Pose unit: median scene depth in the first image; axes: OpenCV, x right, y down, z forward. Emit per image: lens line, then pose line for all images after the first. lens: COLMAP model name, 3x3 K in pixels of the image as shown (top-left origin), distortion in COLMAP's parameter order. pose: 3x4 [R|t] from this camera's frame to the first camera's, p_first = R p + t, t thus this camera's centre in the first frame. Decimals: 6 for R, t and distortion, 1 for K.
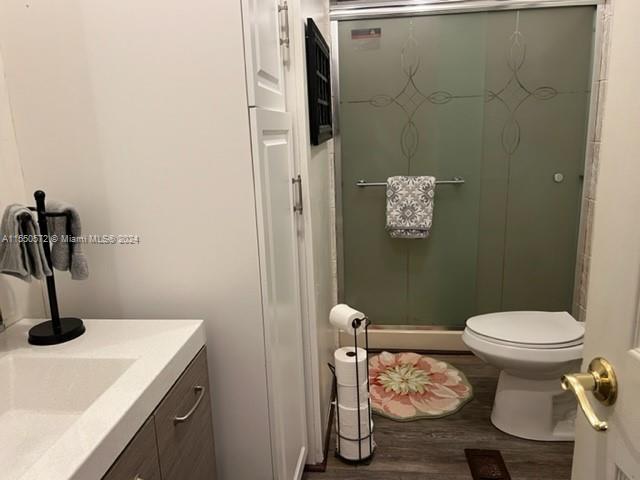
lens RADIAL K [[487.4, 0, 318.2], [0, 487.4, 241.0], [0, 0, 1]] dist [0.049414, -0.009828]
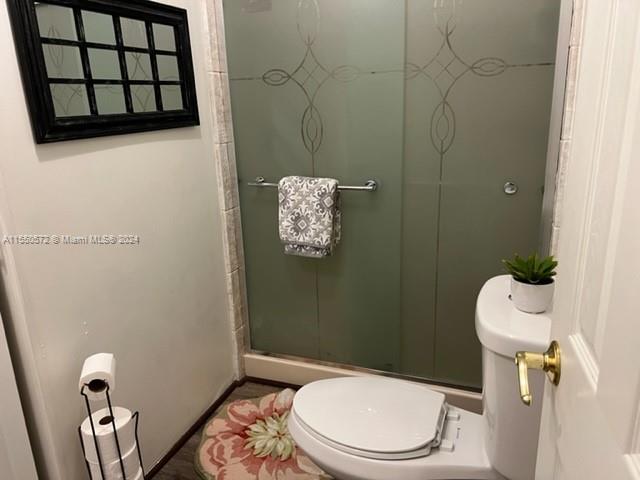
lens RADIAL K [[487.4, 0, 321.7], [0, 487.4, 239.5], [0, 0, 1]] dist [0.049414, -0.009828]
pose [[0.969673, 0.071143, -0.233824, 0.400091], [-0.057853, 0.996321, 0.063224, -0.084855], [0.237462, -0.047780, 0.970221, 0.252704]]
